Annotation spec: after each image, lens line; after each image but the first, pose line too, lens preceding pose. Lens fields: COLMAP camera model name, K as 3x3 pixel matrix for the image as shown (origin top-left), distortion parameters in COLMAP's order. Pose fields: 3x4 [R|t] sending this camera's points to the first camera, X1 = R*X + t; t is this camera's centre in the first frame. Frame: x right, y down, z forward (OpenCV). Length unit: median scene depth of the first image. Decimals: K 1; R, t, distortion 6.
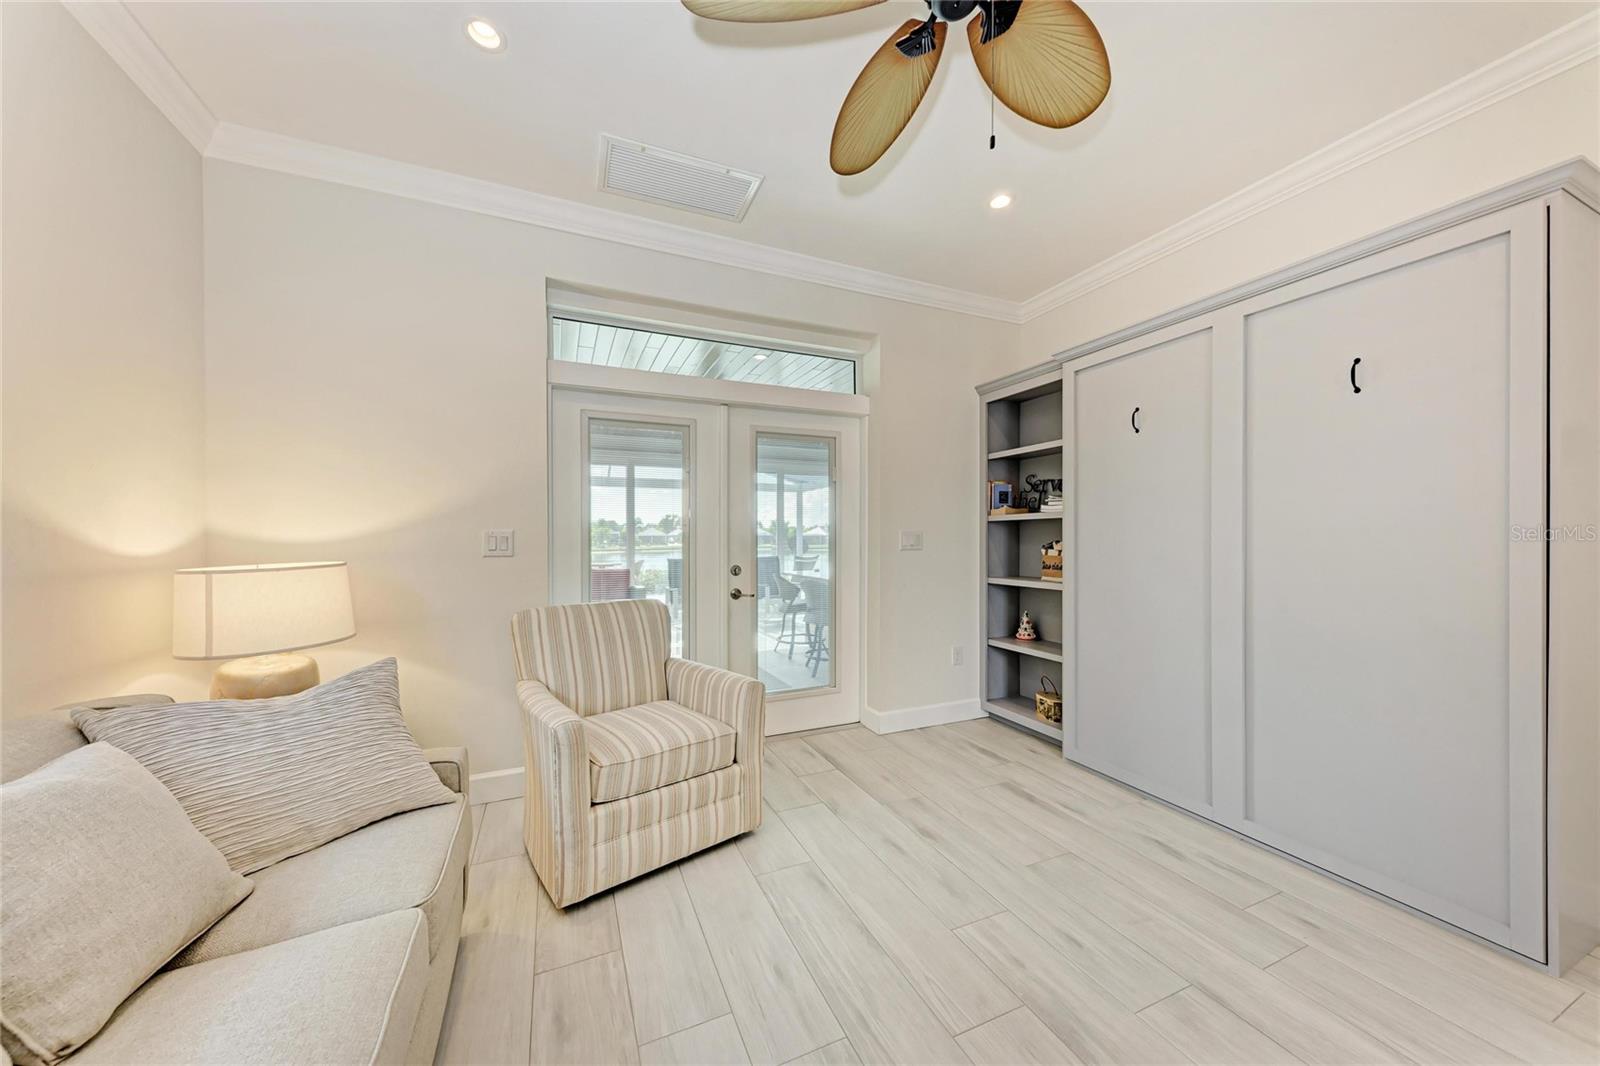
lens RADIAL K [[548.5, 0, 797.9], [0, 548.5, 539.1], [0, 0, 1]] dist [0.014404, -0.003918]
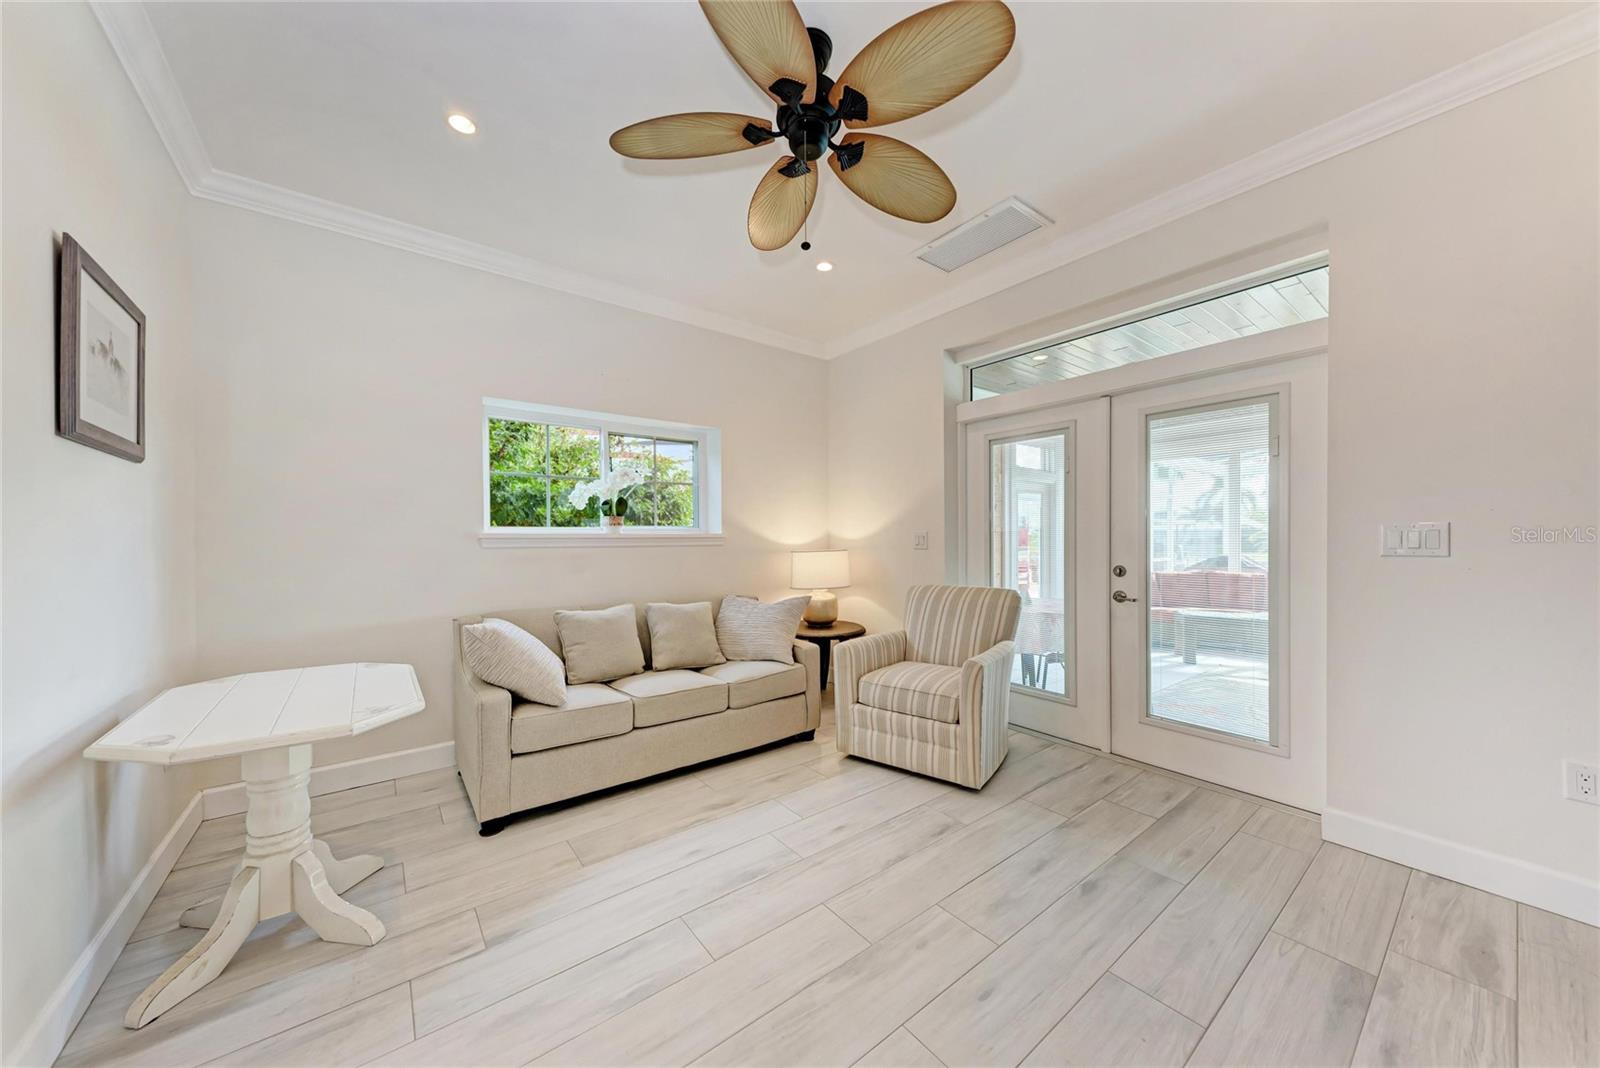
lens RADIAL K [[548.5, 0, 811.6], [0, 548.5, 538.8], [0, 0, 1]] dist [0.014404, -0.003918]
pose [[0.249653, -0.000581, -0.968335, 0.863063], [0.001325, 0.999999, -0.000259, 0.002537], [0.968335, -0.001218, 0.249653, 0.349158]]
